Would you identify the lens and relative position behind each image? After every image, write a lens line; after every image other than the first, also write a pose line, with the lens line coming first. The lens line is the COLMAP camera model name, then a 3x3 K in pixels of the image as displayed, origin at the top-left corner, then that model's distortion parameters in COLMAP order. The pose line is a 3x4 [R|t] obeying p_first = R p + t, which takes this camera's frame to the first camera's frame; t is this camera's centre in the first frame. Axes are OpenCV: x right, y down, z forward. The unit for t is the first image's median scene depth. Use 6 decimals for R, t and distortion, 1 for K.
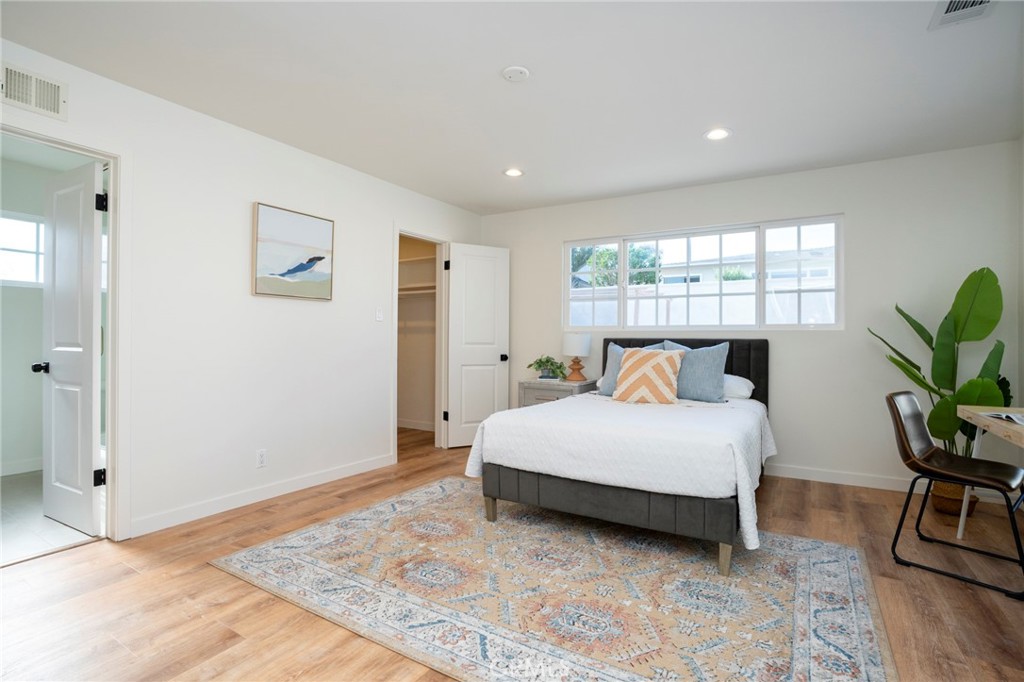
lens RADIAL K [[496.3, 0, 511.0], [0, 496.3, 341.4], [0, 0, 1]] dist [-0.013376, 0.000966]
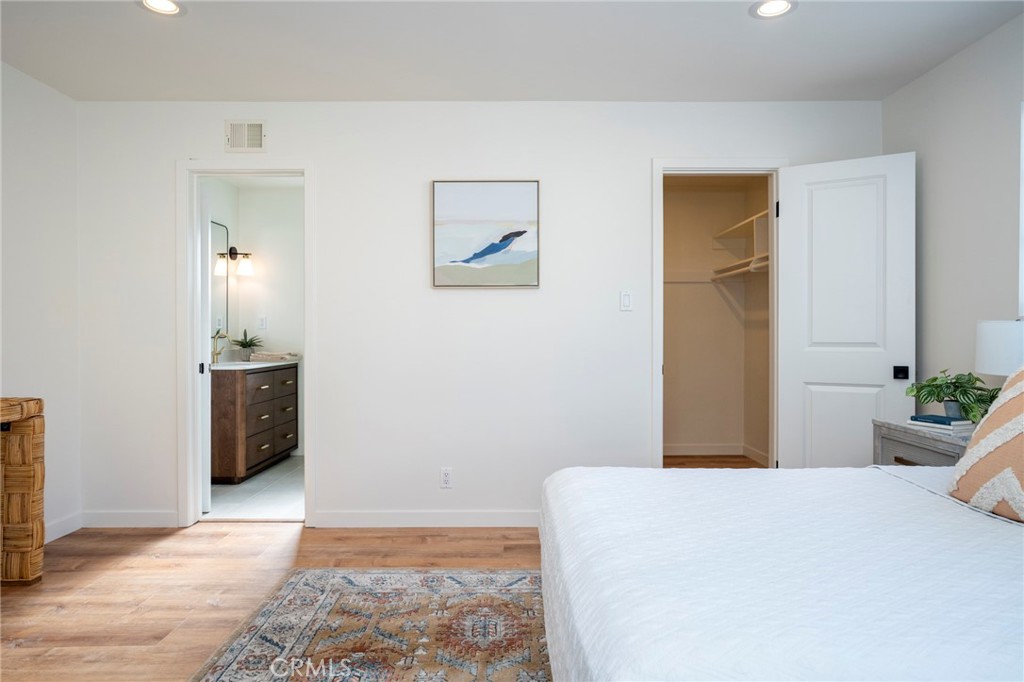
lens RADIAL K [[647.3, 0, 509.9], [0, 647.3, 337.8], [0, 0, 1]] dist [-0.007380, 0.006662]
pose [[0.527438, -0.004596, -0.849581, 0.523020], [0.002463, 0.999989, -0.003880, -0.001285], [0.849590, -0.000046, 0.527444, 0.515145]]
